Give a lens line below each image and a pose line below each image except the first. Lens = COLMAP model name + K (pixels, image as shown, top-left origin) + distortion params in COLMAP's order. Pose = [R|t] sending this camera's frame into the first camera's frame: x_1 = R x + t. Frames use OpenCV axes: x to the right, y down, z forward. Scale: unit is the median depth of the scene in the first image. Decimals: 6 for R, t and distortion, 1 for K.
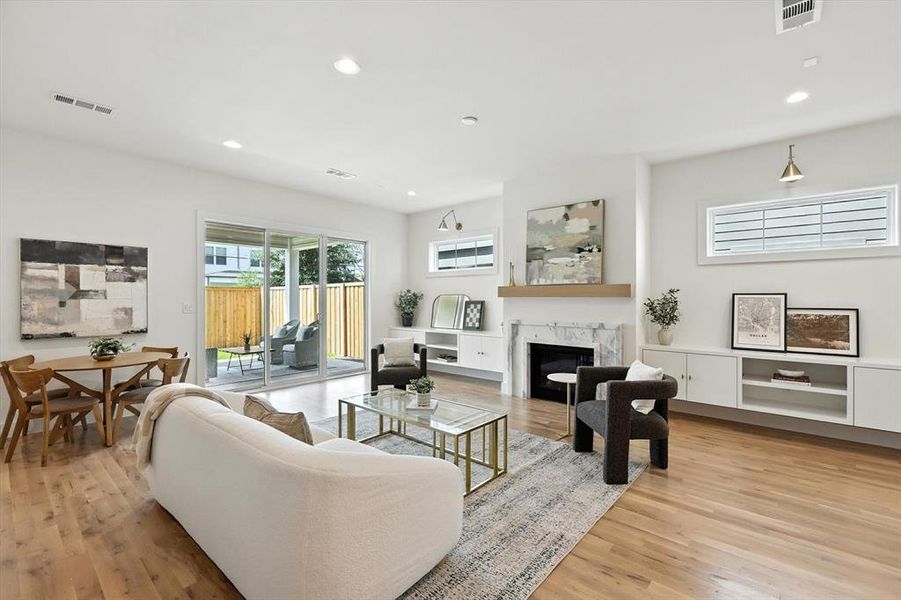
lens RADIAL K [[392.3, 0, 449.0], [0, 392.3, 295.9], [0, 0, 1]] dist [-0.002452, 0.001180]
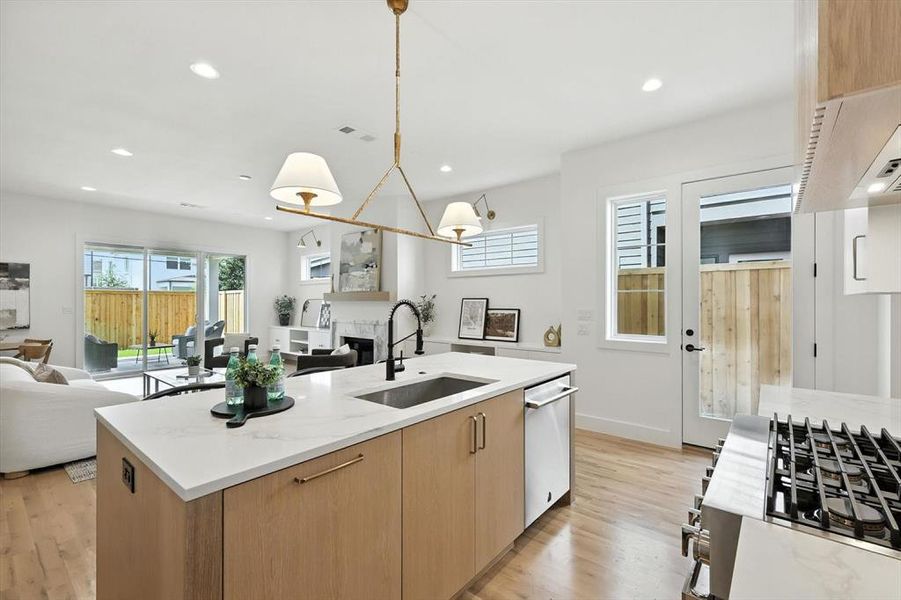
lens RADIAL K [[392.3, 0, 455.6], [0, 392.3, 301.8], [0, 0, 1]] dist [-0.002452, 0.001180]
pose [[0.999429, -0.000620, 0.033781, 0.599098], [0.000426, 0.999983, 0.005746, -0.002283], [-0.033784, -0.005729, 0.999413, -0.353729]]
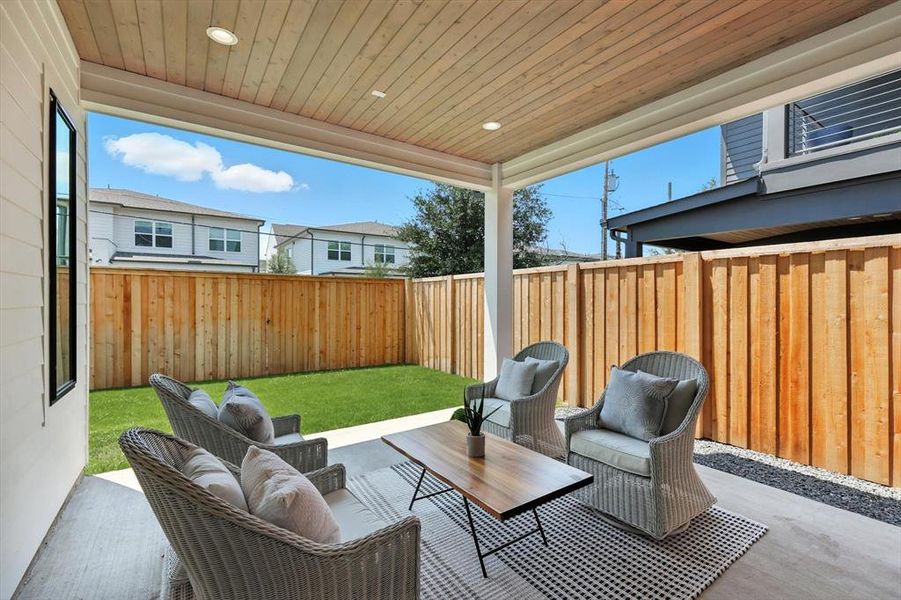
lens RADIAL K [[392.3, 0, 451.5], [0, 392.3, 300.4], [0, 0, 1]] dist [-0.002452, 0.001180]
pose [[0.968559, 0.001893, -0.248779, -0.750982], [-0.000019, 0.999972, 0.007533, 0.033261], [0.248786, -0.007292, 0.968531, 1.159142]]
